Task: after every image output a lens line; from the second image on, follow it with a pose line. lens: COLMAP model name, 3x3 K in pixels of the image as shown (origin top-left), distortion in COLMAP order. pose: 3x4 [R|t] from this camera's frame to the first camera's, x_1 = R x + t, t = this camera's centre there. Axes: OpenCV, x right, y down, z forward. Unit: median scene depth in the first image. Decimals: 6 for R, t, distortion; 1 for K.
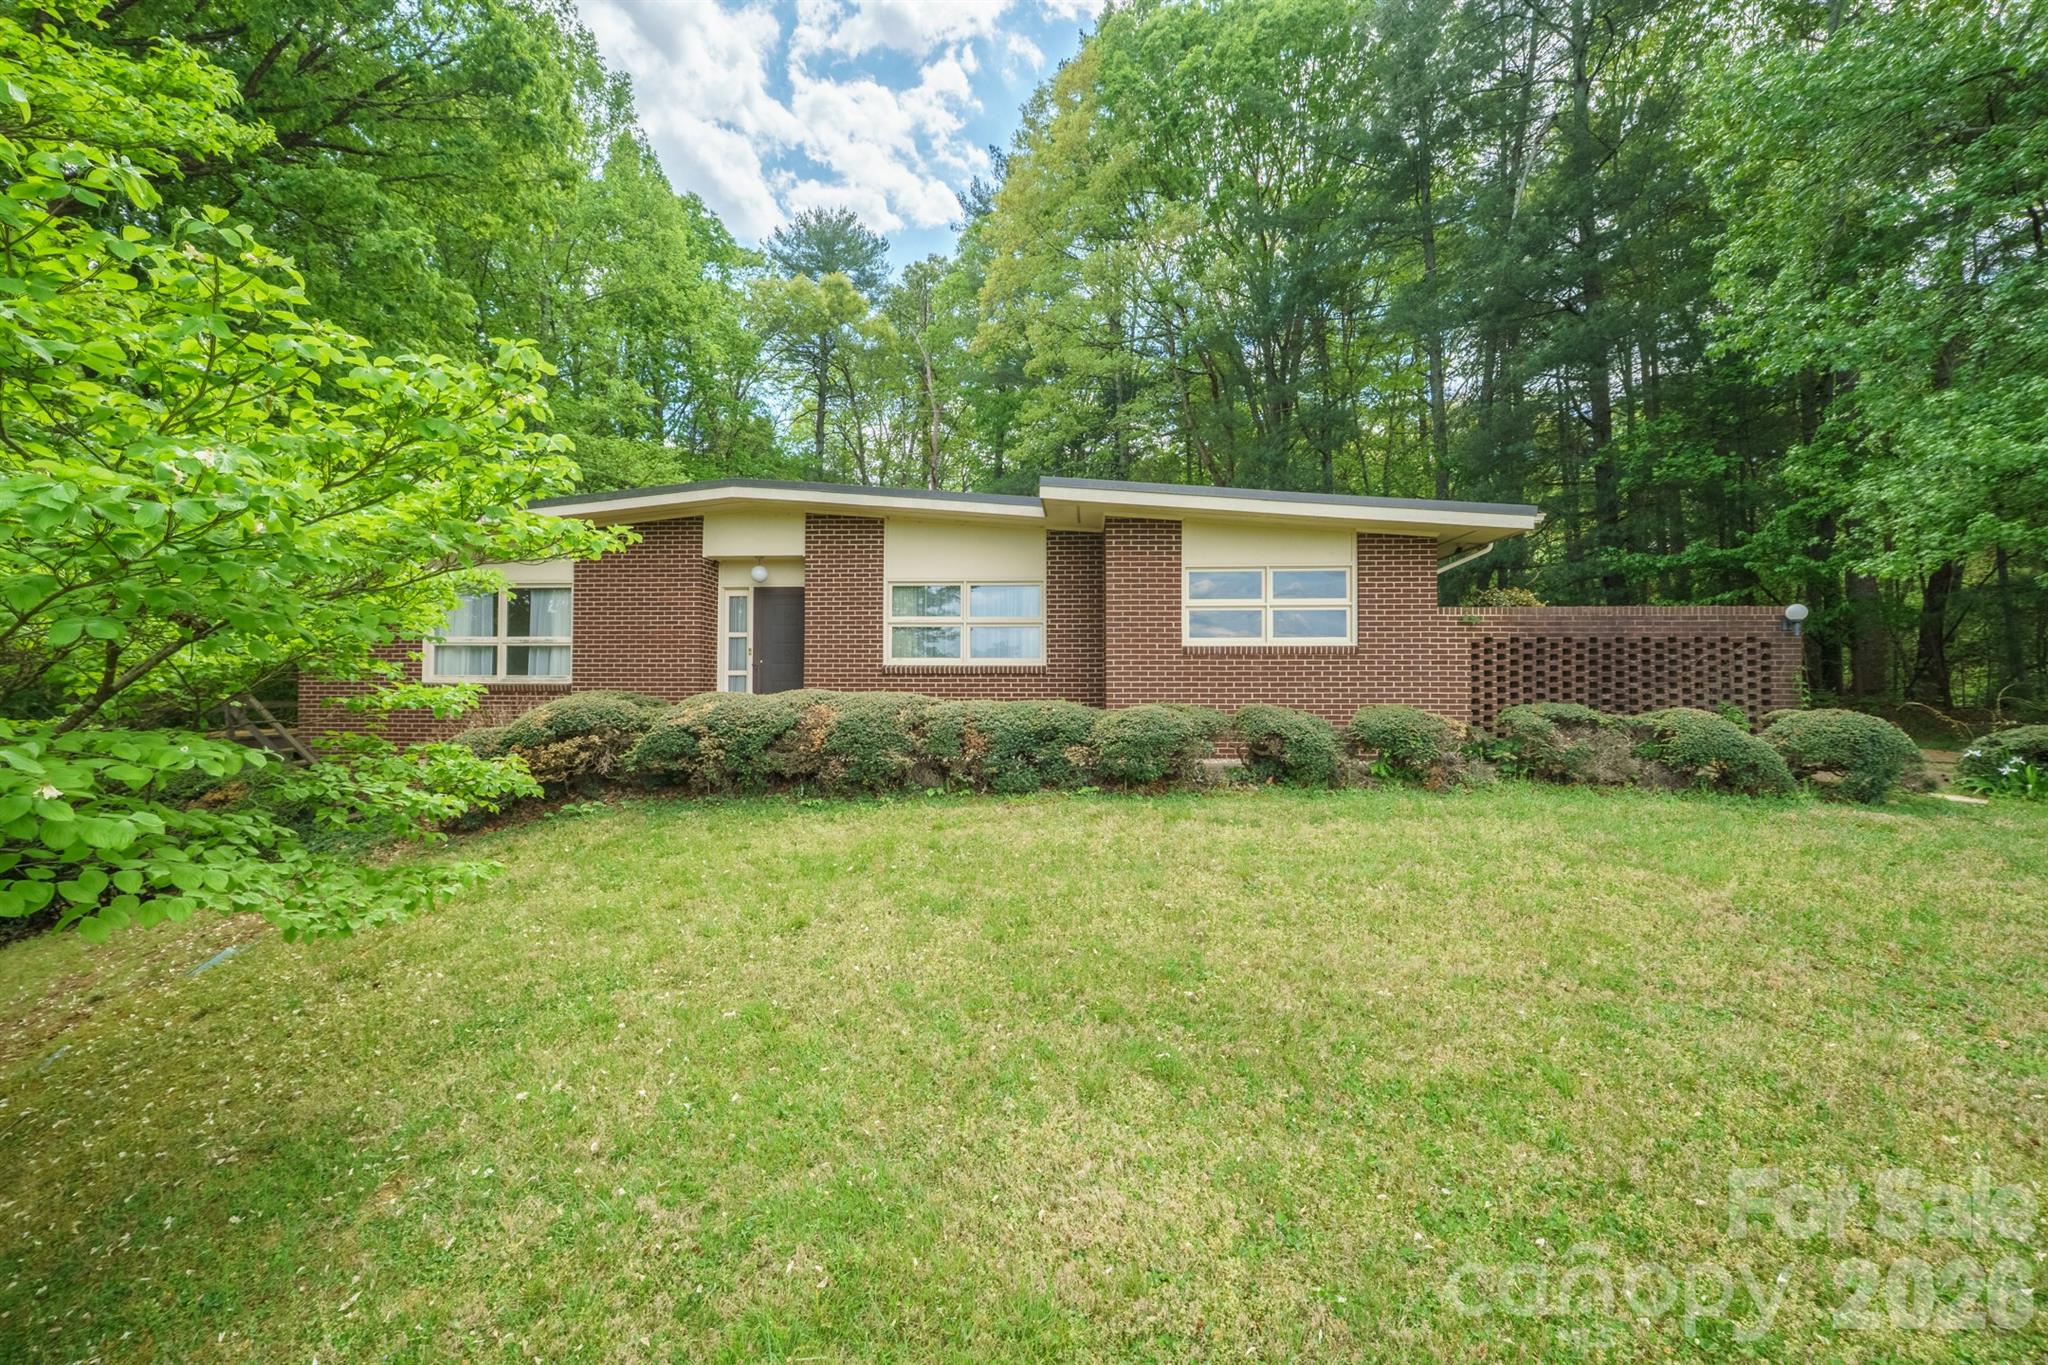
lens RADIAL K [[861.3, 0, 1024.0], [0, 861.3, 682.5], [0, 0, 1]] dist [0.002360, 0.000599]
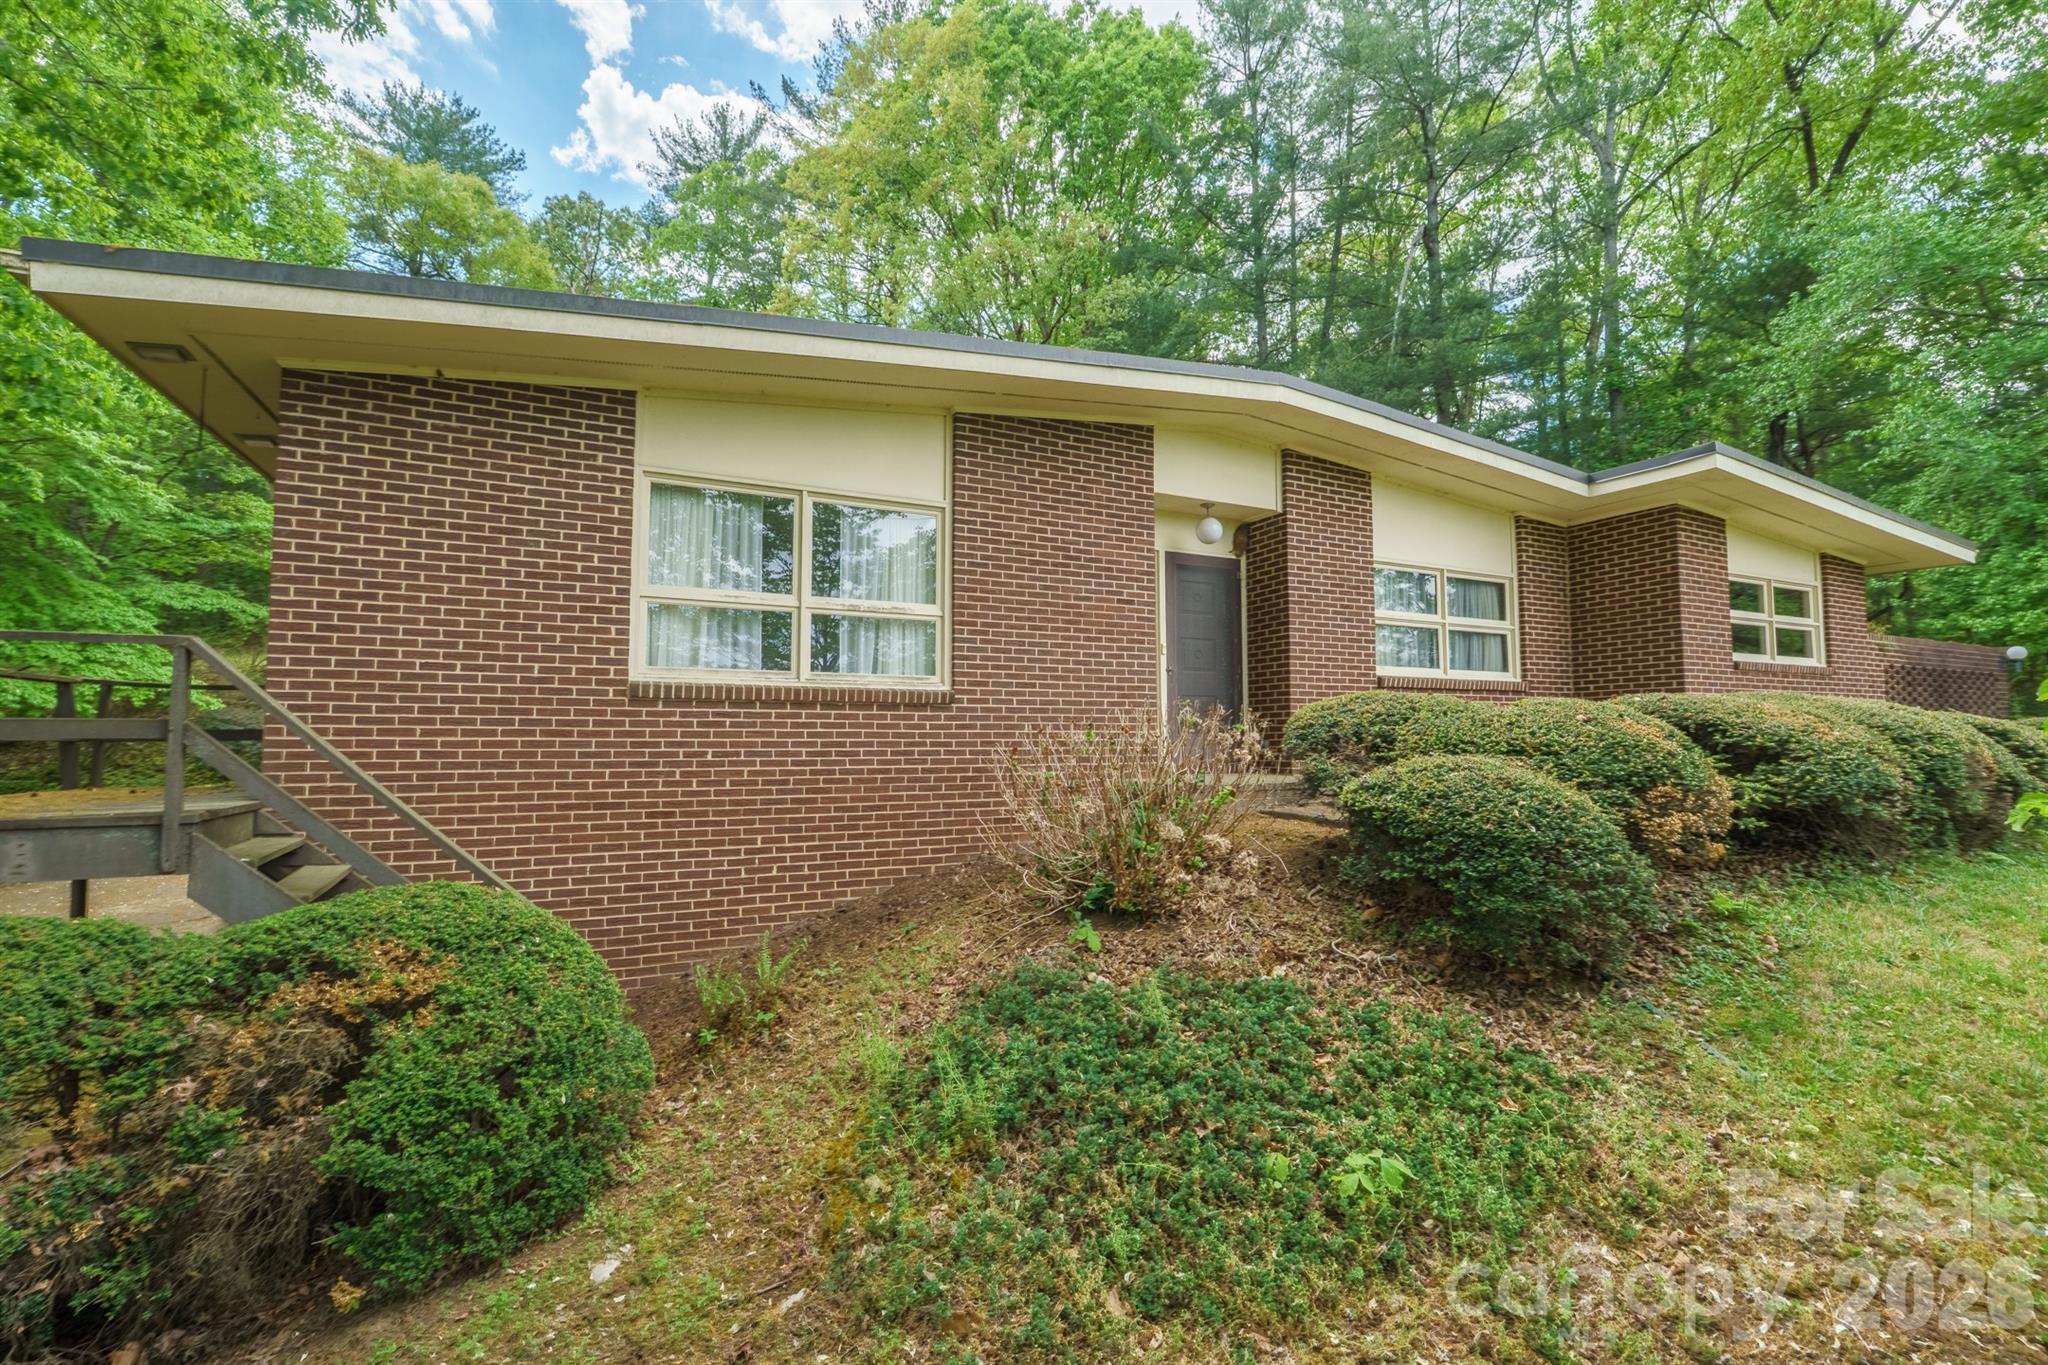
lens RADIAL K [[861.3, 0, 1024.0], [0, 861.3, 682.5], [0, 0, 1]] dist [0.002360, 0.000599]
pose [[0.861384, 0.028434, 0.507158, -0.929832], [-0.004944, 0.998854, -0.047604, 0.026122], [-0.507930, 0.038498, 0.860538, 0.631122]]
